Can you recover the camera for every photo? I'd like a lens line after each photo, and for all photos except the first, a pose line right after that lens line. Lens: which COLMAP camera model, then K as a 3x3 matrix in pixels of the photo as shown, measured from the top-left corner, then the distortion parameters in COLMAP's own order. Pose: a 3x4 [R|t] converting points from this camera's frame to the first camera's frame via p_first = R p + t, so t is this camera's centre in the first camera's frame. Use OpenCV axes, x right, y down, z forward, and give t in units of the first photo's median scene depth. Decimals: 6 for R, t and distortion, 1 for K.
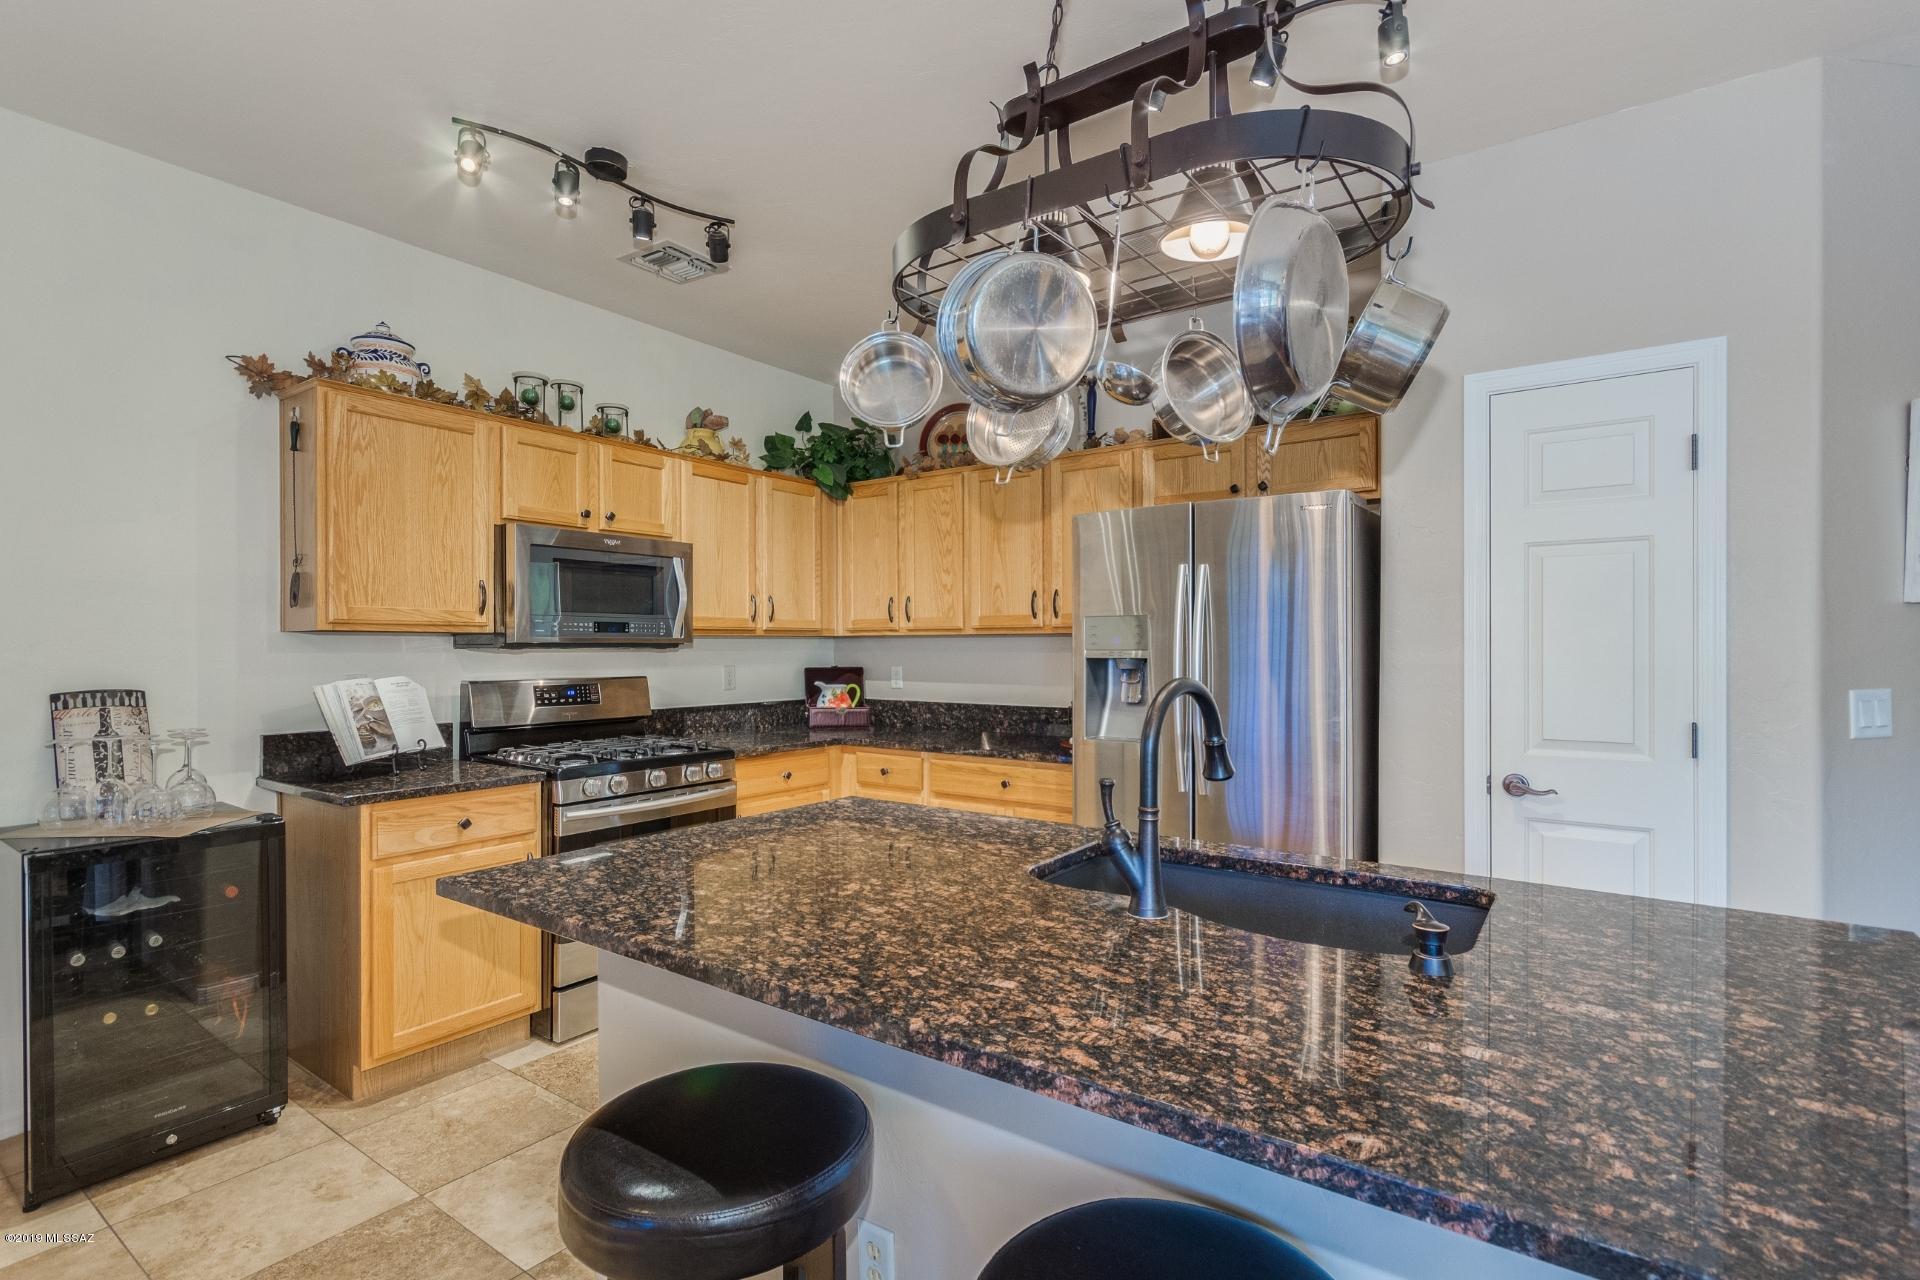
lens RADIAL K [[908.6, 0, 959.6], [0, 908.6, 643.6], [0, 0, 1]] dist [0.003804, -0.000423]
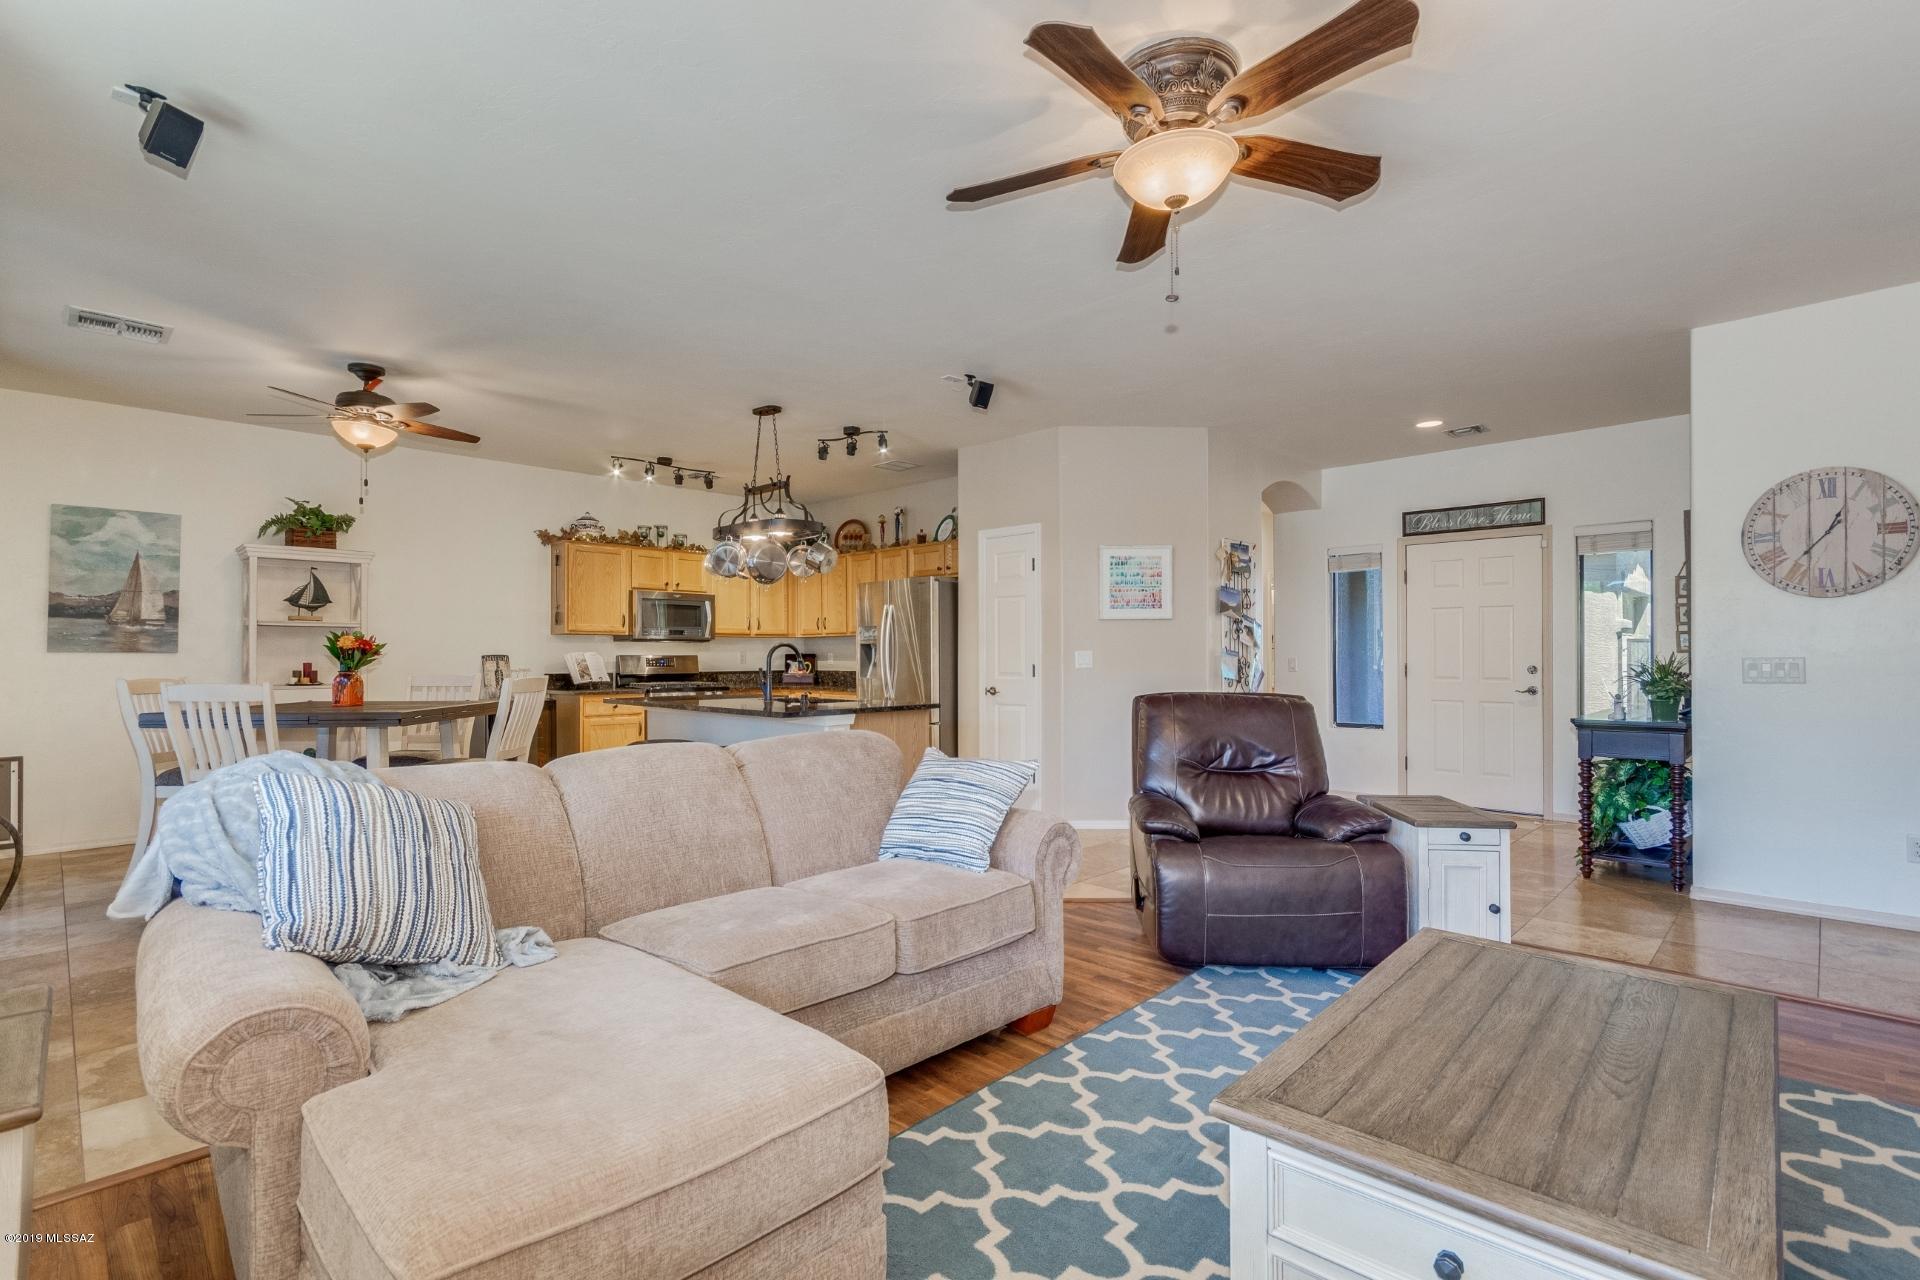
lens RADIAL K [[891.5, 0, 962.9], [0, 891.5, 647.2], [0, 0, 1]] dist [-0.001835, -0.000932]
pose [[0.988877, -0.002674, -0.148710, 0.694622], [0.001484, 0.999966, -0.008113, 0.040017], [0.148726, 0.007802, 0.988848, -1.170431]]
